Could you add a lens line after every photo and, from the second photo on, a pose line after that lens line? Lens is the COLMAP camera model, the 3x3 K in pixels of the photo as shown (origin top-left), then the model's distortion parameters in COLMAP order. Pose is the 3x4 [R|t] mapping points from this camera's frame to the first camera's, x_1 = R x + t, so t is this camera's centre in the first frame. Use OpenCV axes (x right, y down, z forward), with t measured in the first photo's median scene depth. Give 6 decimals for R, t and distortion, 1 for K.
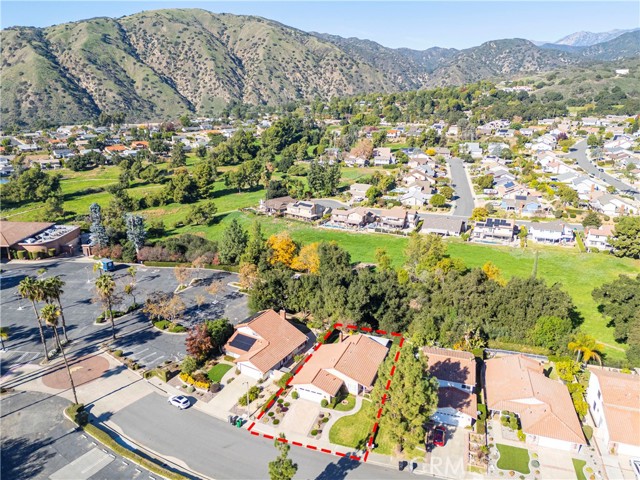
lens RADIAL K [[463.4, 0, 320.0], [0, 463.4, 240.0], [0, 0, 1]] dist [0.072277, -0.082649]
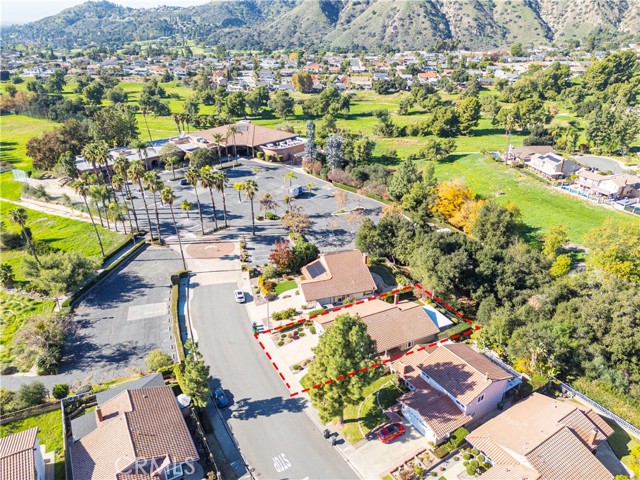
lens RADIAL K [[463.4, 0, 320.0], [0, 463.4, 240.0], [0, 0, 1]] dist [0.072277, -0.082649]
pose [[0.758027, 0.282772, -0.587737, 0.273044], [-0.199973, 0.958491, 0.203236, -0.035781], [0.620810, -0.036527, 0.783109, 0.122604]]
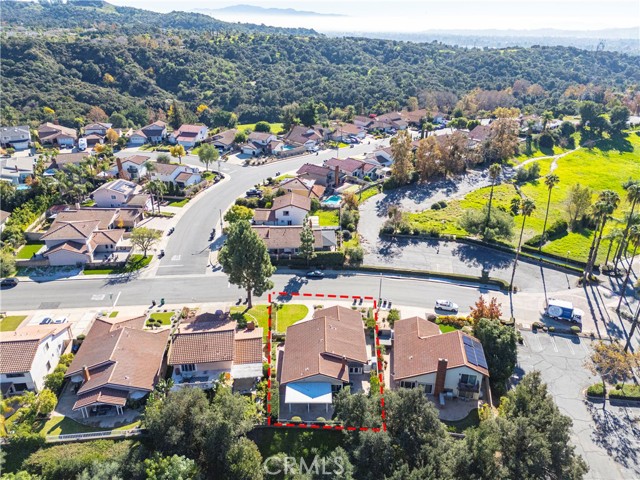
lens RADIAL K [[463.4, 0, 320.0], [0, 463.4, 240.0], [0, 0, 1]] dist [0.072277, -0.082649]
pose [[-0.922739, 0.150313, -0.354907, 0.196503], [-0.131595, 0.742619, 0.656658, -0.260791], [0.362265, 0.652628, -0.665463, 0.849135]]
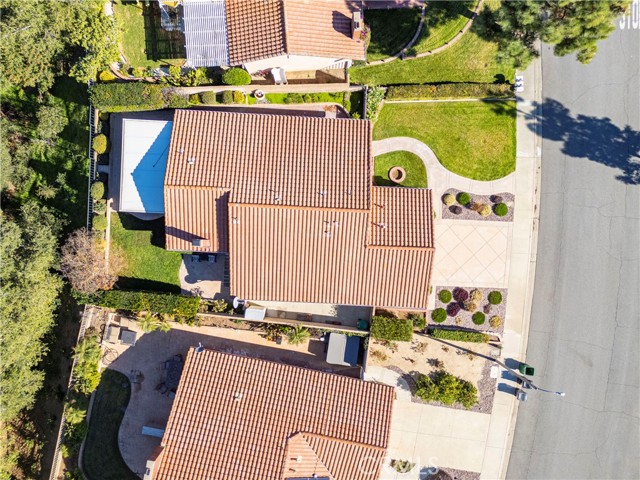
lens RADIAL K [[463.4, 0, 320.0], [0, 463.4, 240.0], [0, 0, 1]] dist [0.072277, -0.082649]
pose [[-0.337645, -0.941244, -0.007510, 0.012681], [0.279049, -0.107715, 0.954217, -0.053180], [-0.898959, 0.320091, 0.299022, 0.516937]]
